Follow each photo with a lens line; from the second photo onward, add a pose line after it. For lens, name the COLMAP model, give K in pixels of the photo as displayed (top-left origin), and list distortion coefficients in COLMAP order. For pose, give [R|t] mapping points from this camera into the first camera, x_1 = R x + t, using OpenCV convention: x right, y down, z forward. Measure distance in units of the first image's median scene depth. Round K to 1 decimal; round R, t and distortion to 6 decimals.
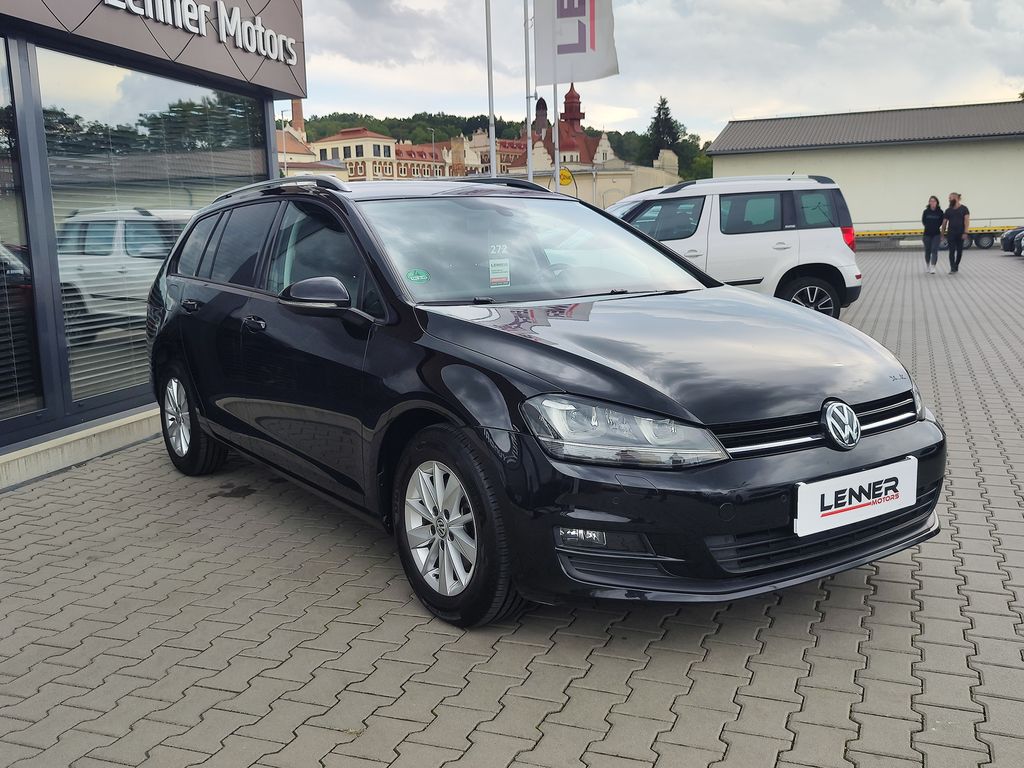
lens RADIAL K [[1006.6, 0, 512.0], [0, 1006.6, 384.0], [0, 0, 1]] dist [0.142481, -0.276986]
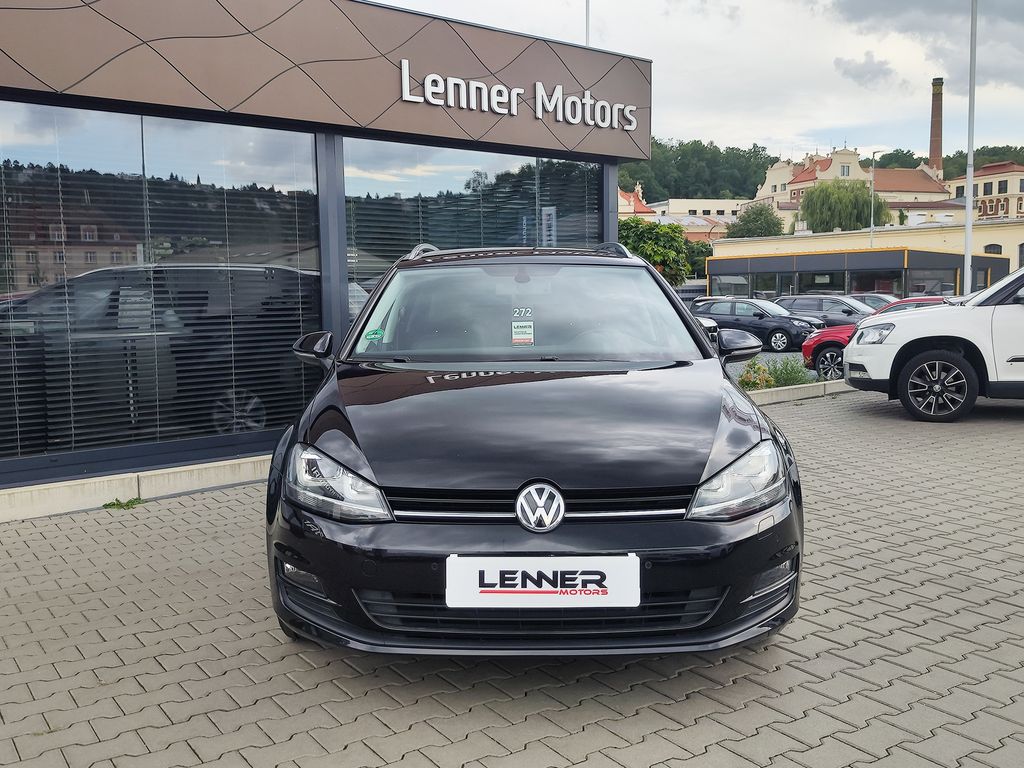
lens RADIAL K [[1006.6, 0, 512.0], [0, 1006.6, 384.0], [0, 0, 1]] dist [0.142481, -0.276986]
pose [[0.824704, 0.079882, -0.559896, 0.314876], [-0.101678, 0.994787, -0.007838, -0.025695], [0.556350, 0.063393, 0.828526, 0.061249]]
